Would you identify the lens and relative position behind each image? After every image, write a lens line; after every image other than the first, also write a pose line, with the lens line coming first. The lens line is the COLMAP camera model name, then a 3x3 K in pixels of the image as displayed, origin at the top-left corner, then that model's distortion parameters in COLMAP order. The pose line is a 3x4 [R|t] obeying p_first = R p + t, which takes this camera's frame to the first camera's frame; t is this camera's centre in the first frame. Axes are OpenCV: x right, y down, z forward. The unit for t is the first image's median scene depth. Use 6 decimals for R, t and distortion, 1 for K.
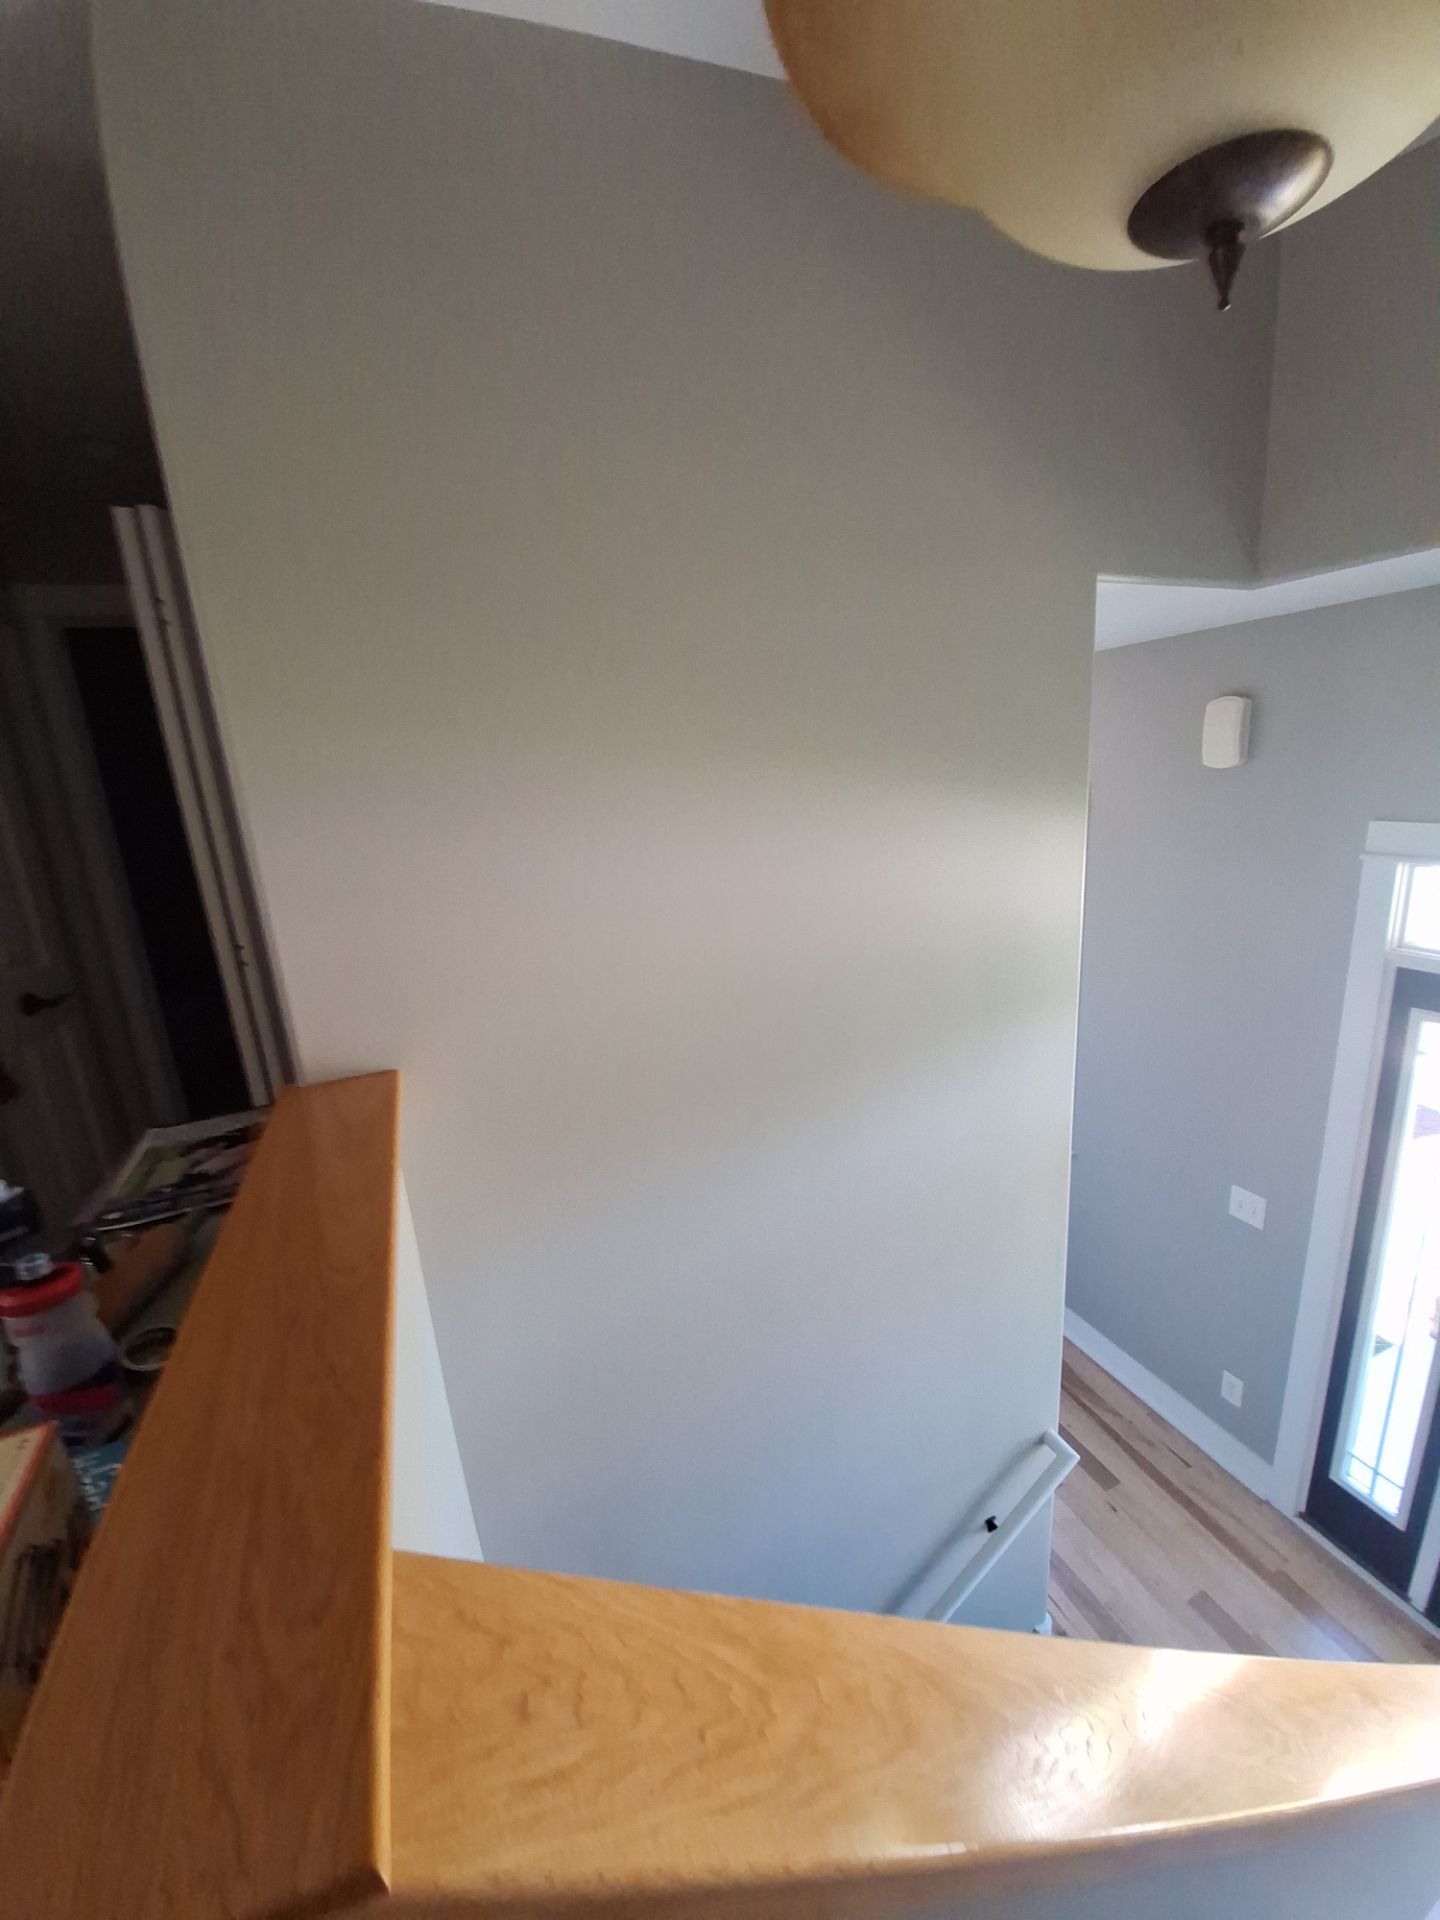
lens RADIAL K [[751.6, 0, 714.5], [0, 751.6, 957.7], [0, 0, 1]] dist [-0.017375, -0.004479]
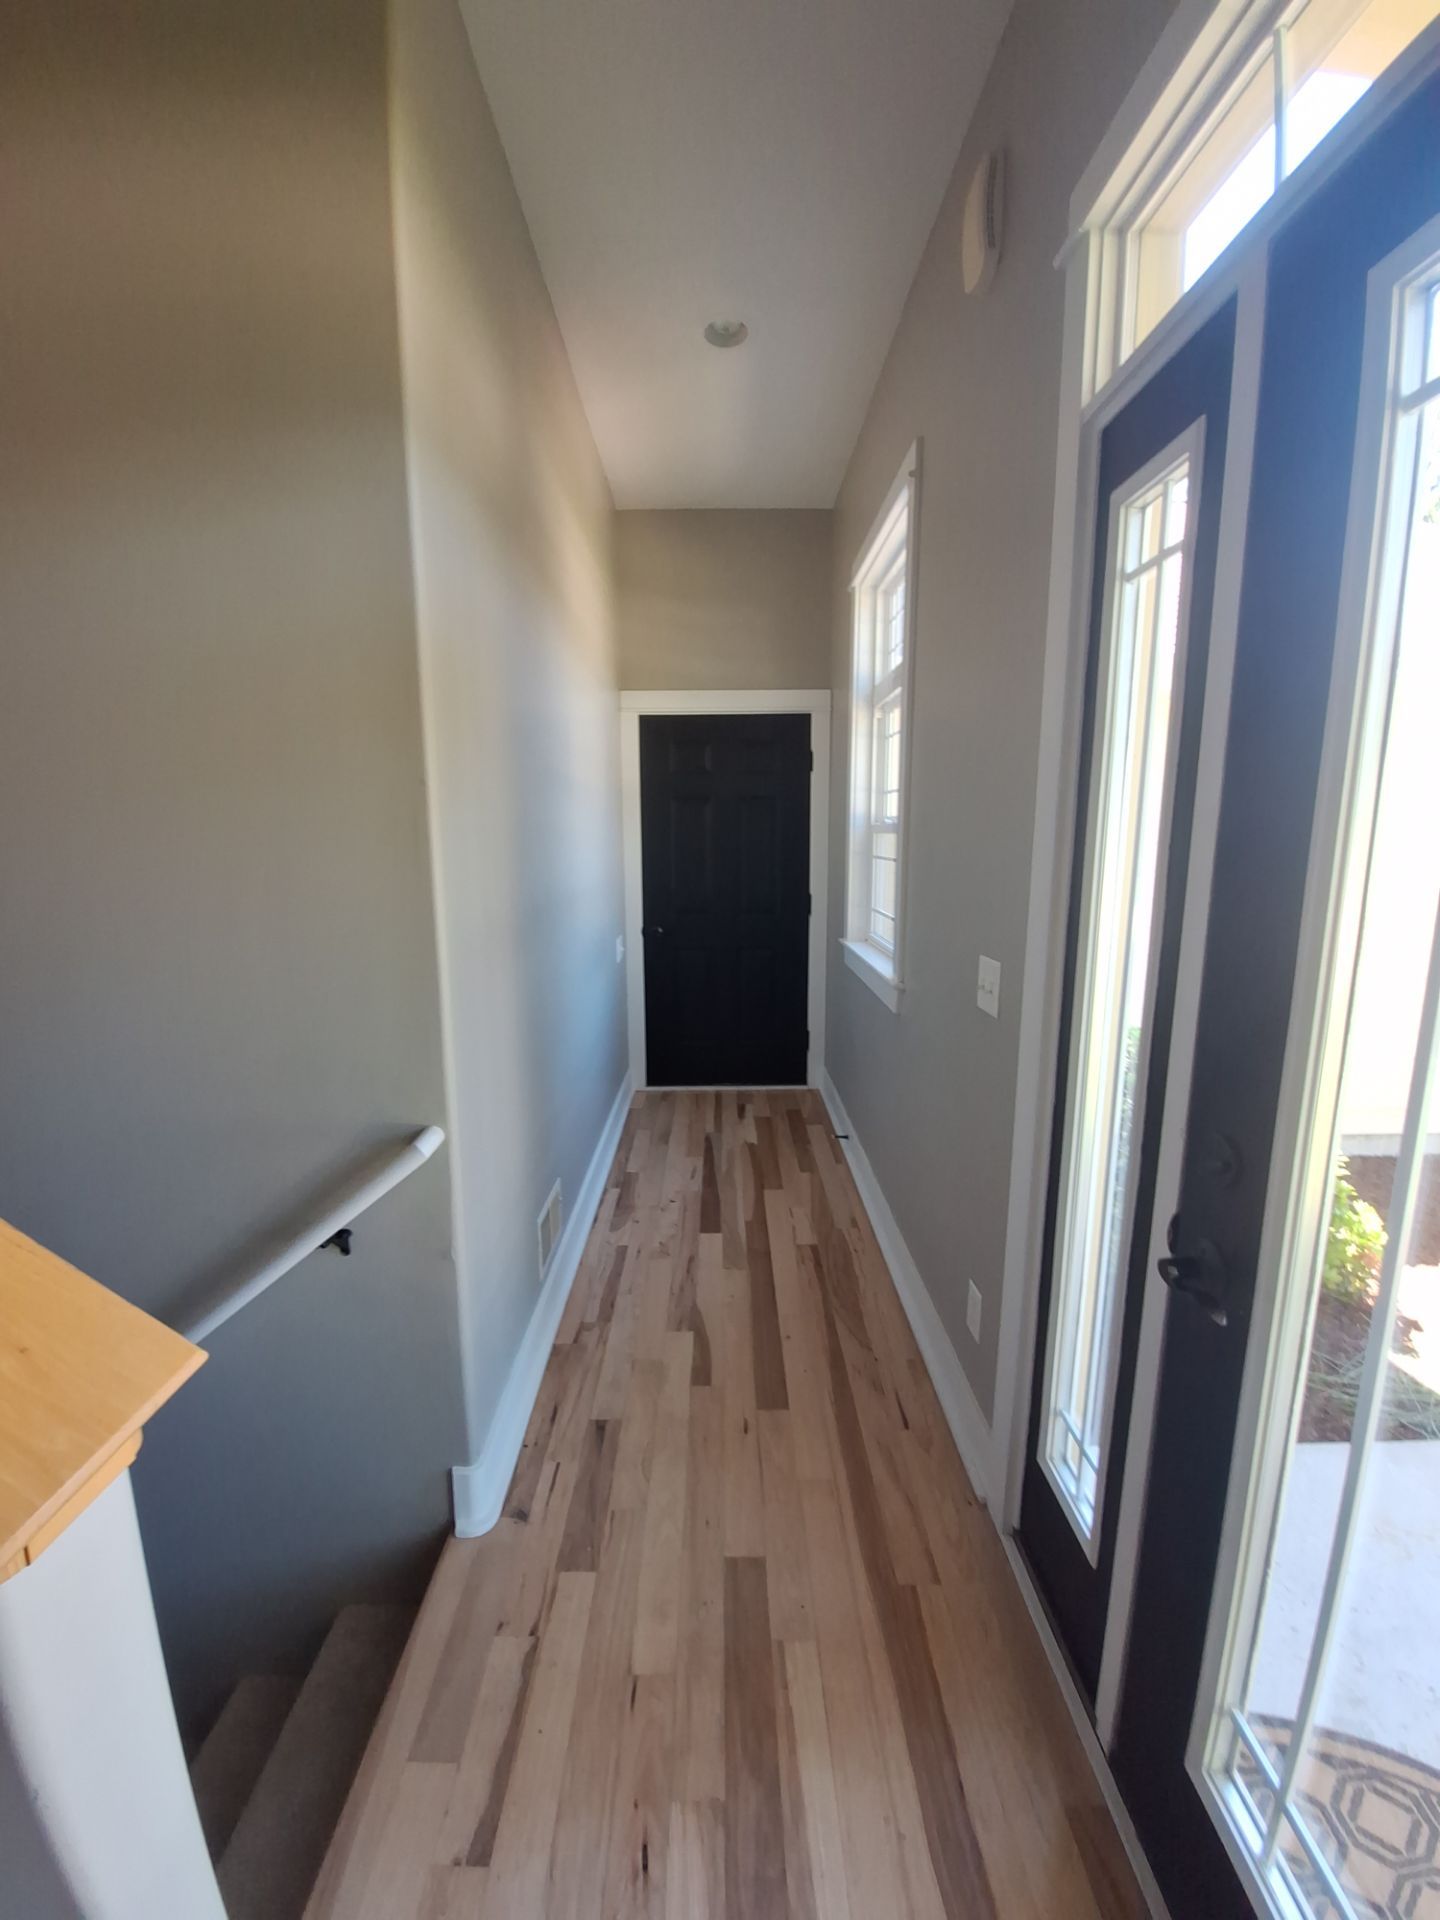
lens RADIAL K [[751.6, 0, 721.9], [0, 751.6, 957.5], [0, 0, 1]] dist [-0.017375, -0.004479]
pose [[0.931349, 0.128902, -0.340549, 0.720614], [-0.153833, 0.986972, -0.047127, 0.377663], [0.330038, 0.096280, 0.939045, 0.336088]]
